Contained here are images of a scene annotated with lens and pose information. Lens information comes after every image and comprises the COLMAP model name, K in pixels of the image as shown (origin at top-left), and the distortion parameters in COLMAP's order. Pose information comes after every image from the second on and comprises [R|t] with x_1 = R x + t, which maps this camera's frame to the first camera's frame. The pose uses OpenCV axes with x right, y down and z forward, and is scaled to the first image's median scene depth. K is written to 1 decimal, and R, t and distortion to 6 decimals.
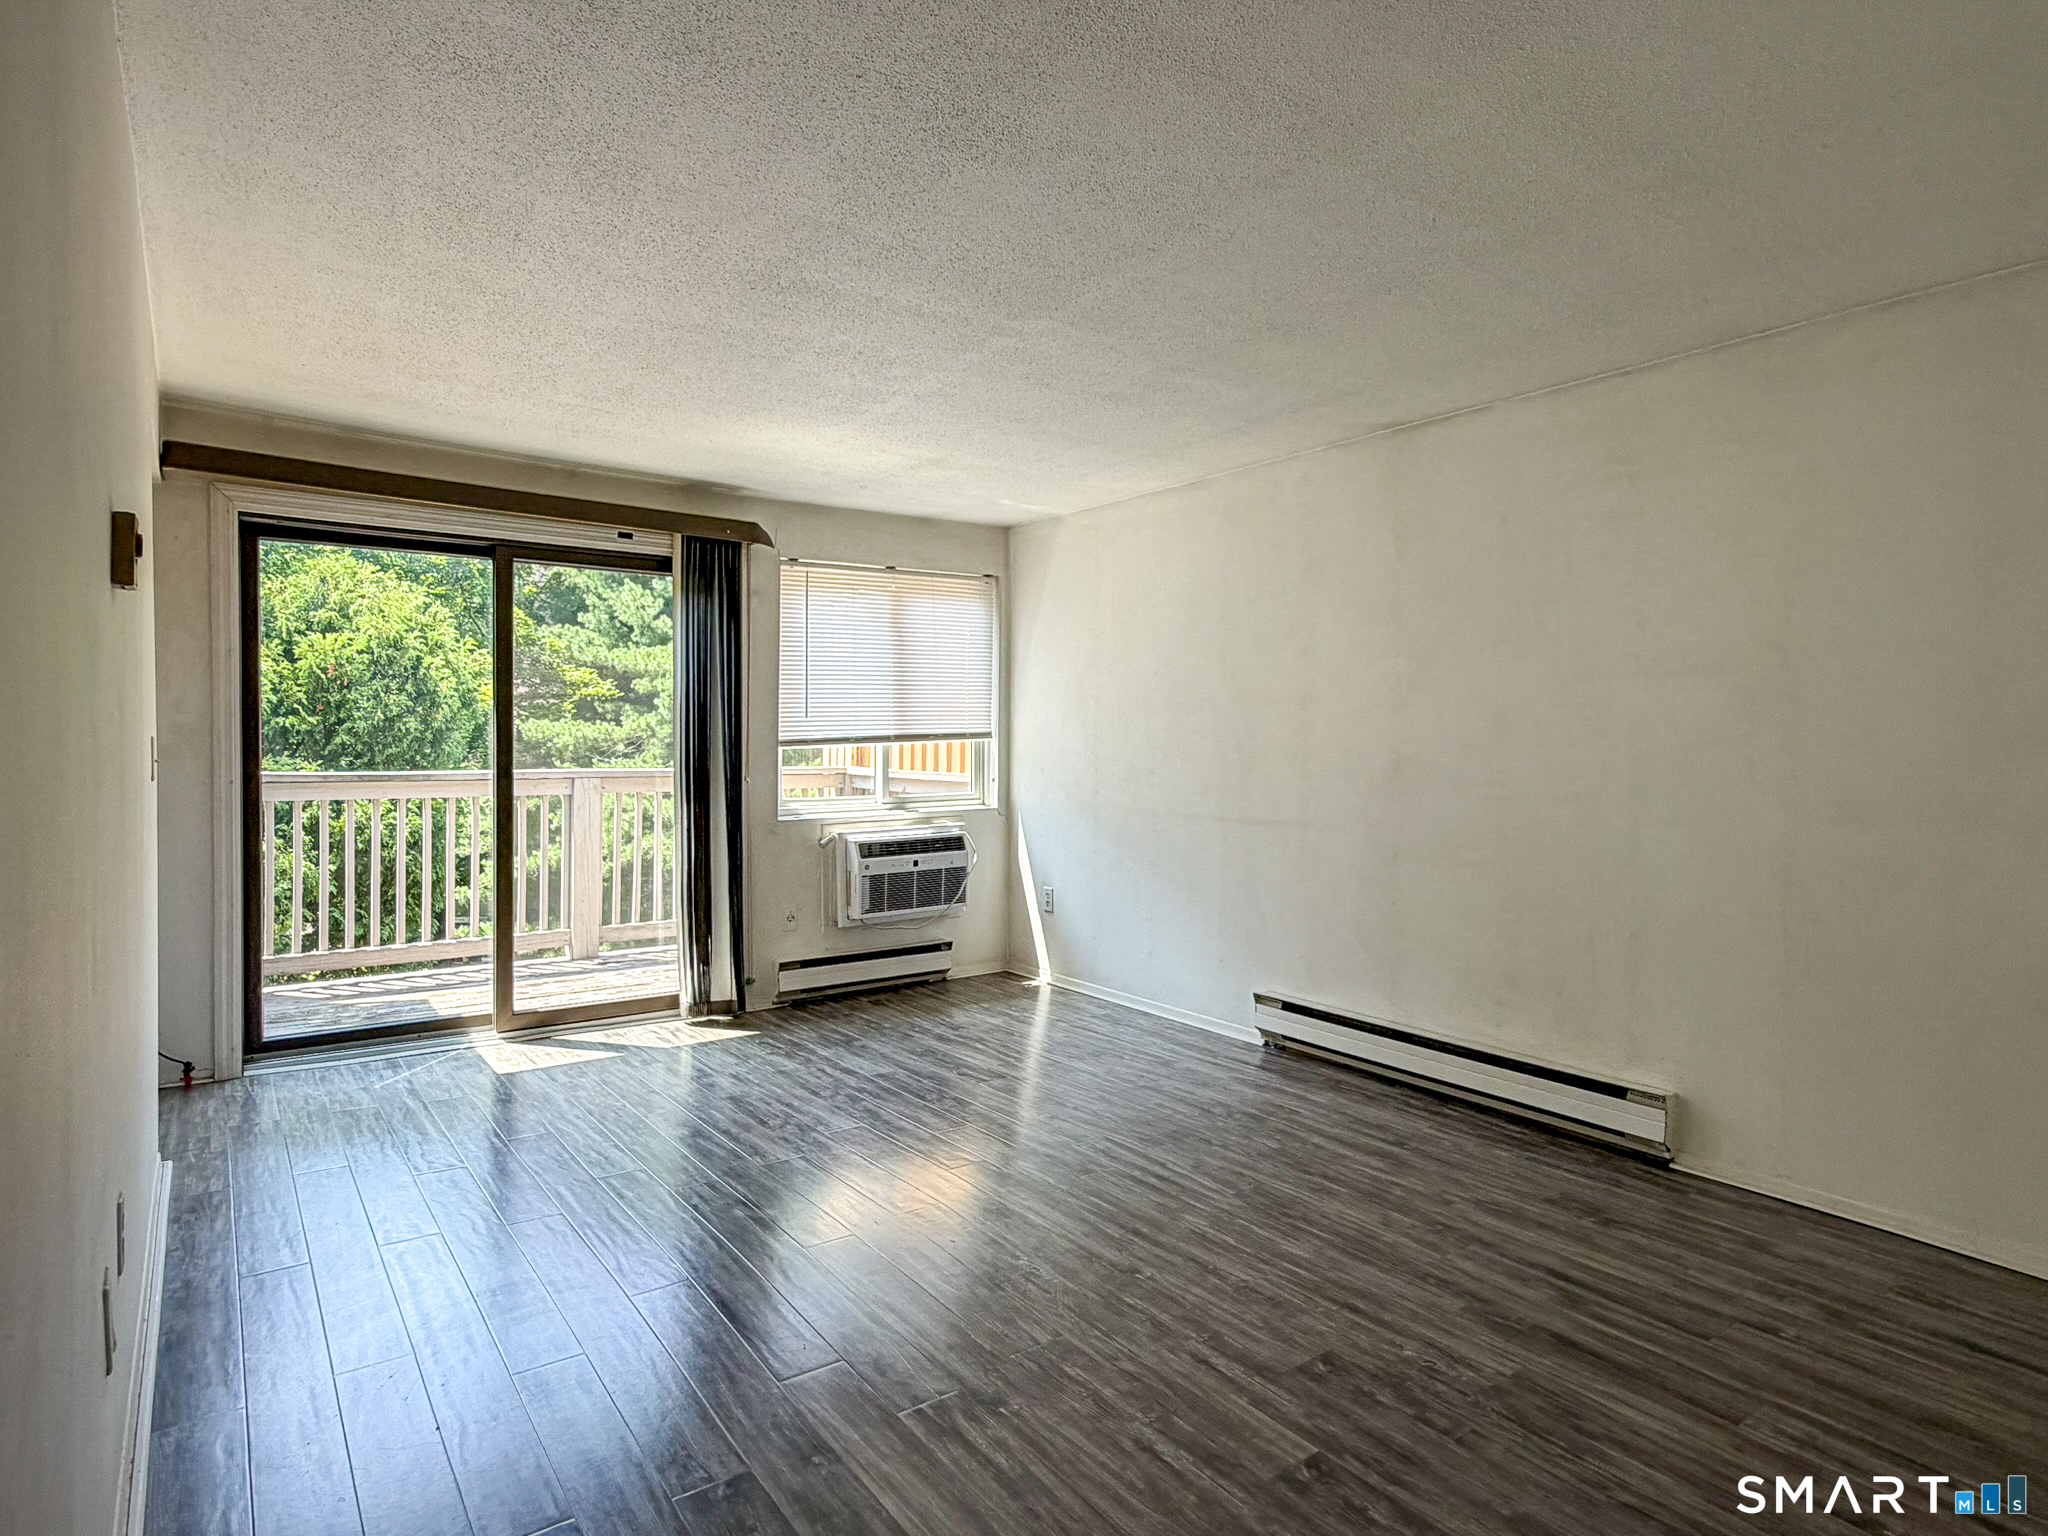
lens RADIAL K [[1131.6, 0, 1027.3], [0, 1131.6, 761.3], [0, 0, 1]] dist [0.005248, 0.000569]
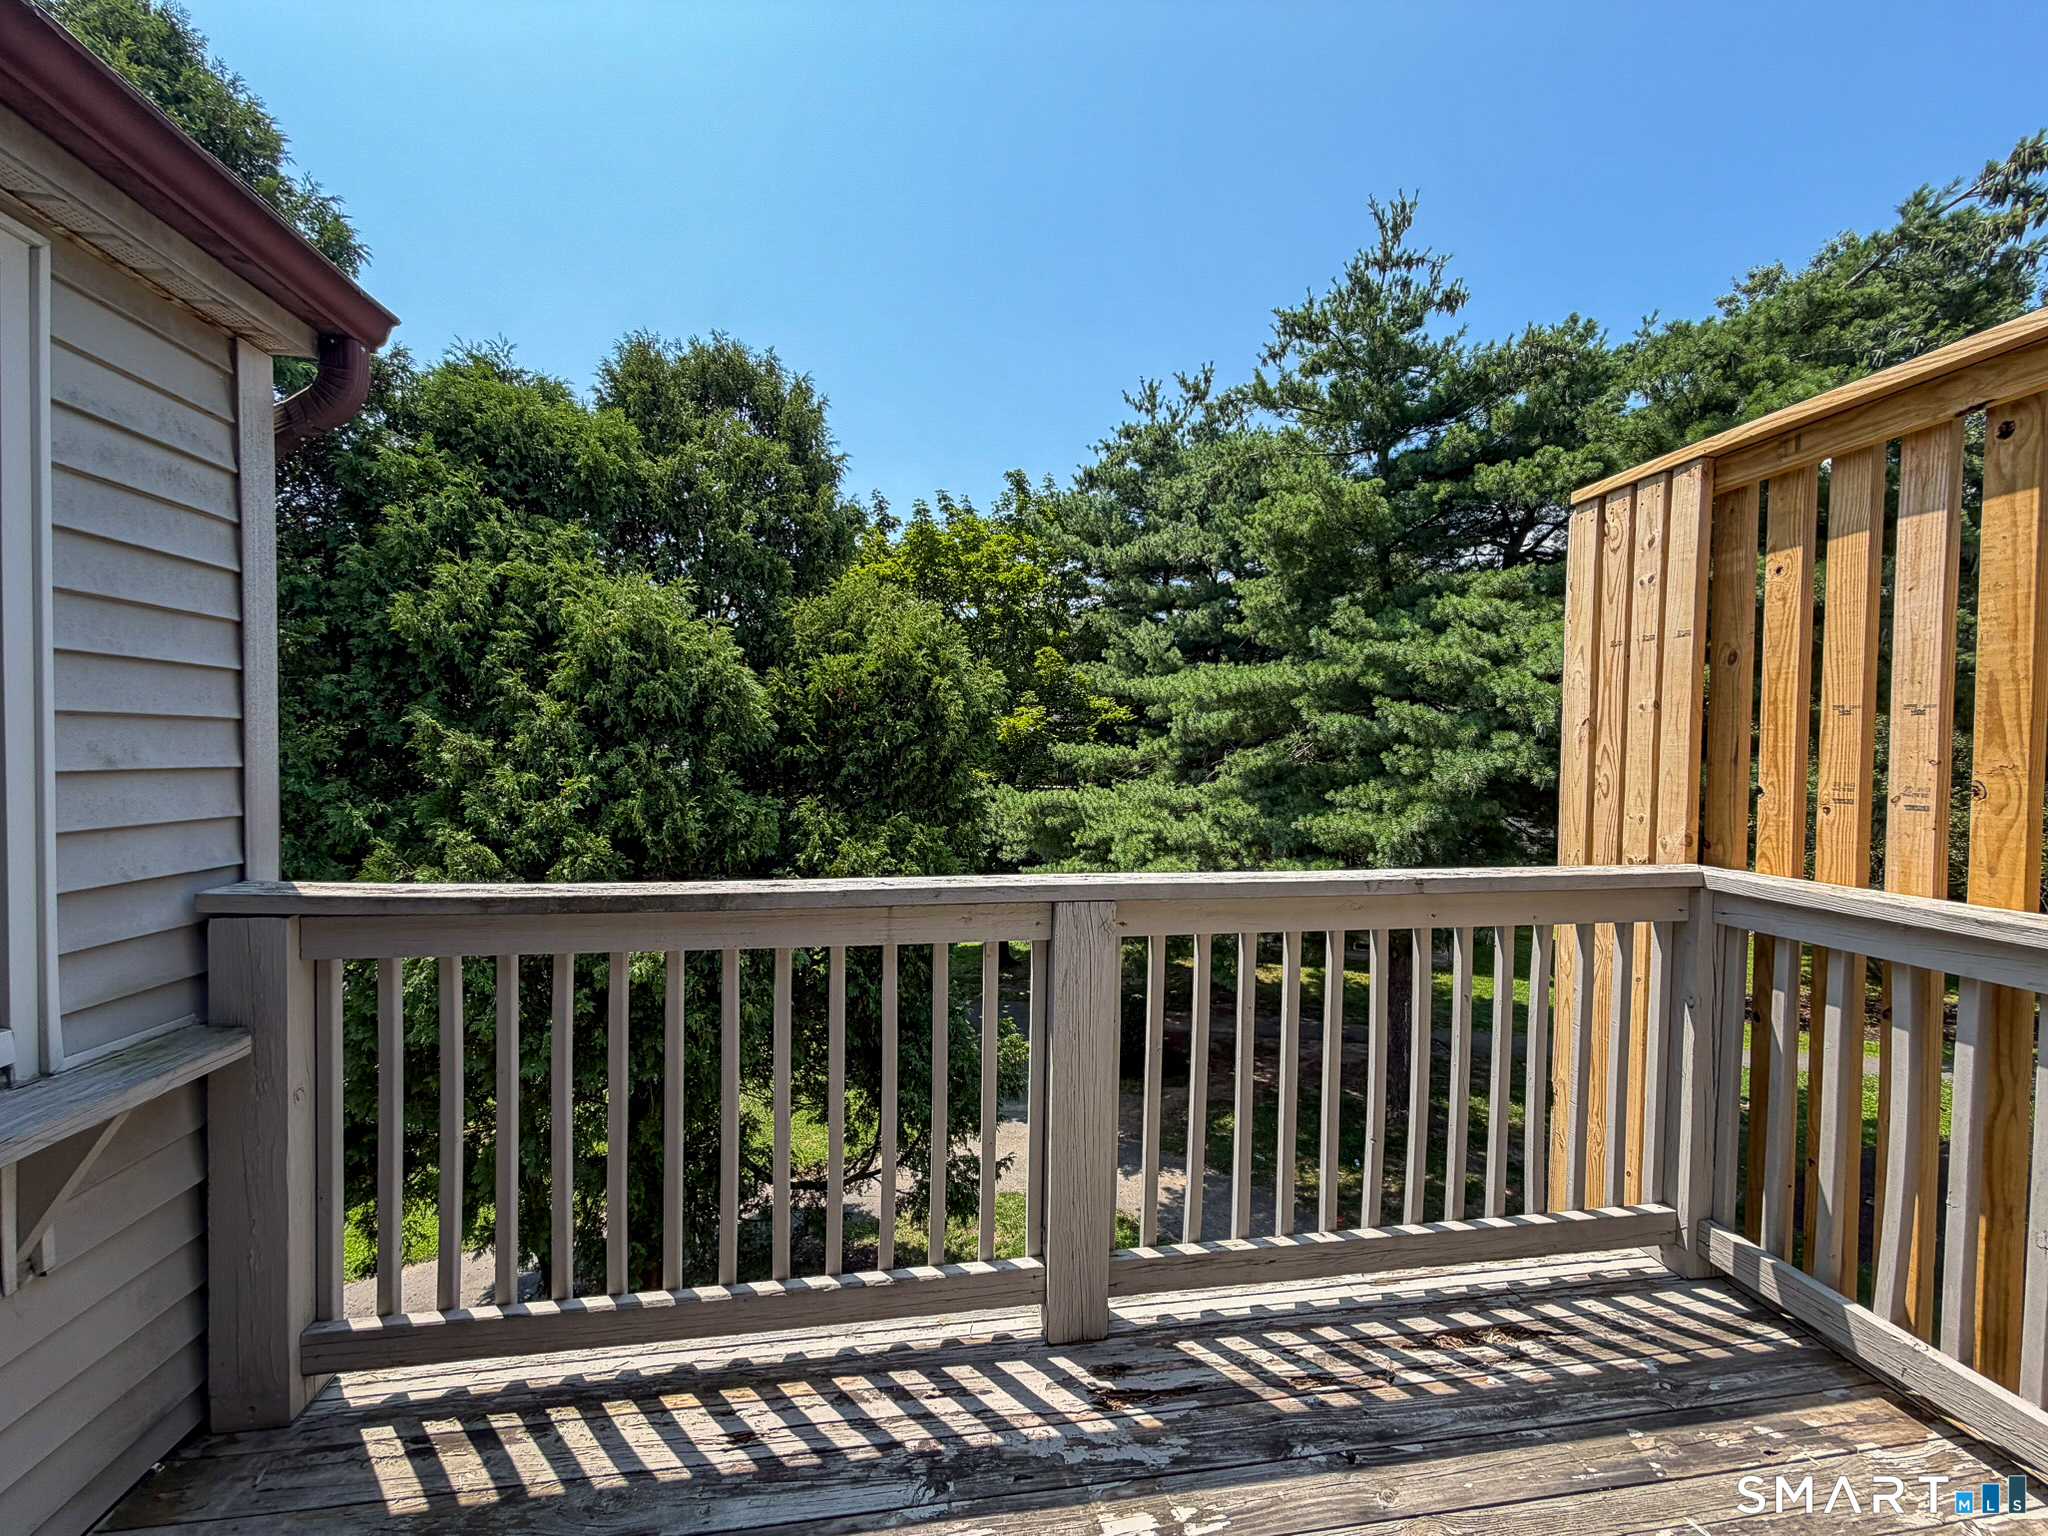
lens RADIAL K [[821.4, 0, 1026.1], [0, 821.4, 766.7], [0, 0, 1]] dist [0.003321, 0.000713]
pose [[0.890421, 0.010638, -0.455013, -0.097998], [-0.012071, 0.999927, -0.000244, -0.012841], [0.454978, 0.005710, 0.890485, 0.260619]]
